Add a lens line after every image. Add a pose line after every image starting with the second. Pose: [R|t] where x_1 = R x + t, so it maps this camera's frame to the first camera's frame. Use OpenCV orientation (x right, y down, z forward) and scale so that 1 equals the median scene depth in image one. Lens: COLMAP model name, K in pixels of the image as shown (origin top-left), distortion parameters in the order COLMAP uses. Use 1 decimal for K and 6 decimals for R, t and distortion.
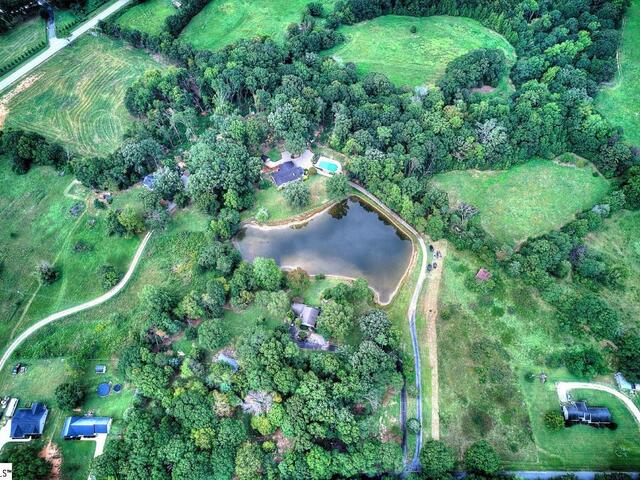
lens RADIAL K [[459.7, 0, 320.0], [0, 459.7, 240.0], [0, 0, 1]] dist [-0.071638, 0.072286]
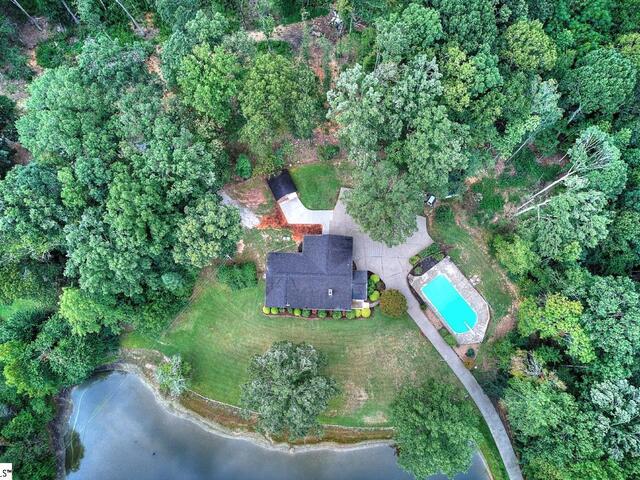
lens RADIAL K [[459.7, 0, 320.0], [0, 459.7, 240.0], [0, 0, 1]] dist [-0.071638, 0.072286]
pose [[0.862920, 0.488715, -0.128556, -0.040102], [-0.430671, 0.844307, 0.318856, -0.260863], [0.264370, -0.219782, 0.939044, 0.698541]]
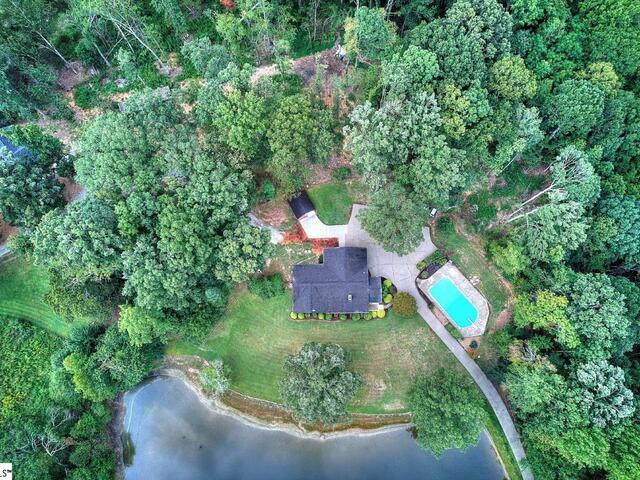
lens RADIAL K [[459.7, 0, 320.0], [0, 459.7, 240.0], [0, 0, 1]] dist [-0.071638, 0.072286]
pose [[0.886039, 0.449483, -0.113574, -0.056346], [-0.396981, 0.862114, 0.314904, -0.275536], [0.239458, -0.233931, 0.942304, 0.655897]]
